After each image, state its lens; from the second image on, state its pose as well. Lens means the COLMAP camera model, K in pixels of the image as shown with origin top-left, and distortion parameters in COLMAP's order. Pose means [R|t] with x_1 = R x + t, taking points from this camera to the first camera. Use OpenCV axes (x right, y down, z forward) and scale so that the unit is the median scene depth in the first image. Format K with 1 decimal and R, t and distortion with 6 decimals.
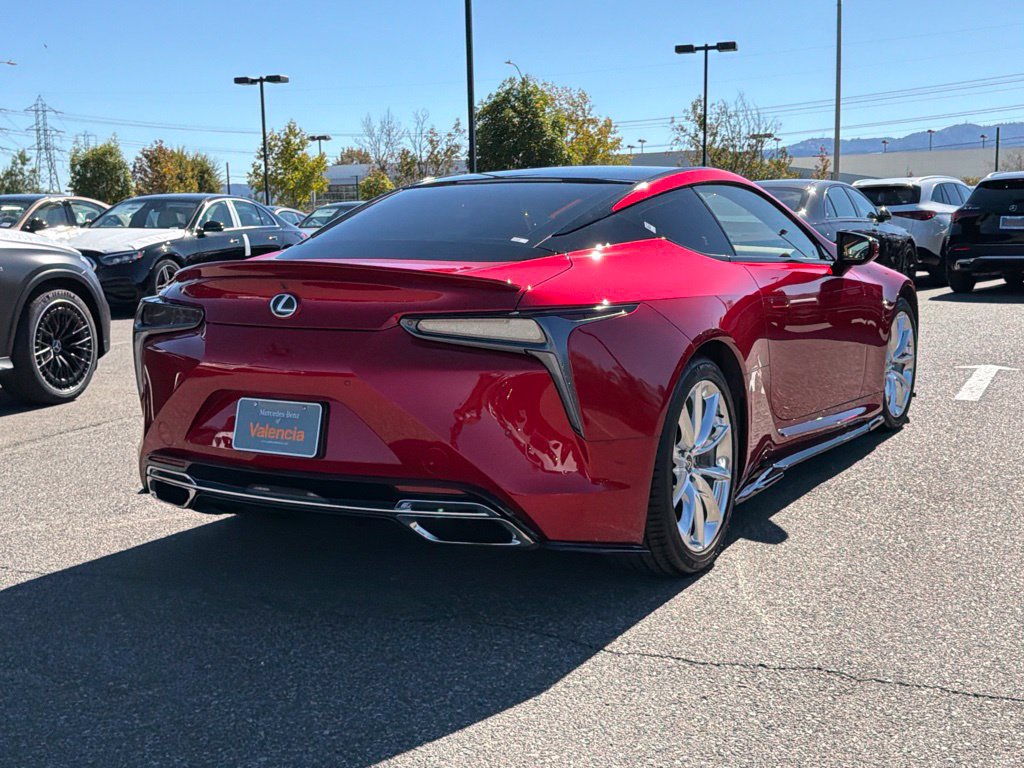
lens RADIAL K [[1267.7, 0, 512.0], [0, 1267.7, 384.0], [0, 0, 1]] dist [0.180447, -0.455530]
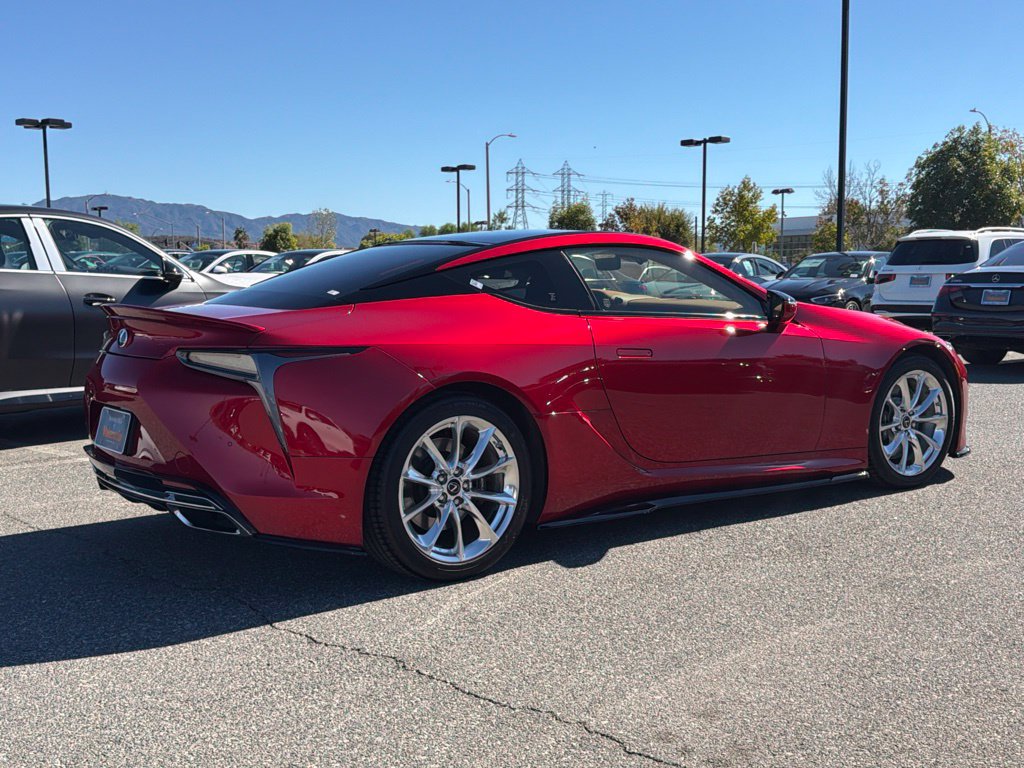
lens RADIAL K [[1200.9, 0, 512.0], [0, 1200.9, 384.0], [0, 0, 1]] dist [0.219368, -0.579098]
pose [[0.912679, 0.046199, -0.406057, 0.083424], [-0.059146, 0.998061, -0.019386, -0.001645], [0.404374, 0.041710, 0.913642, 0.001221]]
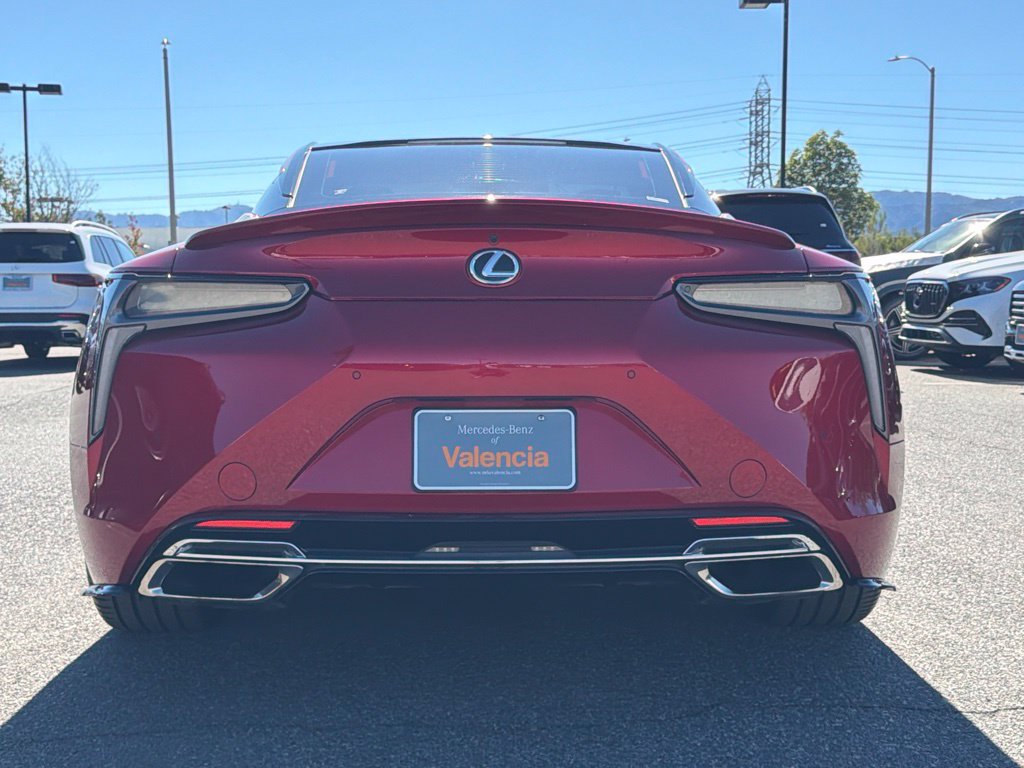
lens RADIAL K [[1404.6, 0, 512.0], [0, 1404.6, 384.0], [0, 0, 1]] dist [0.131110, -0.087779]
pose [[0.859610, -0.026640, 0.510256, -0.065109], [0.062896, 0.996562, -0.053930, 0.004720], [-0.507065, 0.078452, 0.858330, 0.043467]]
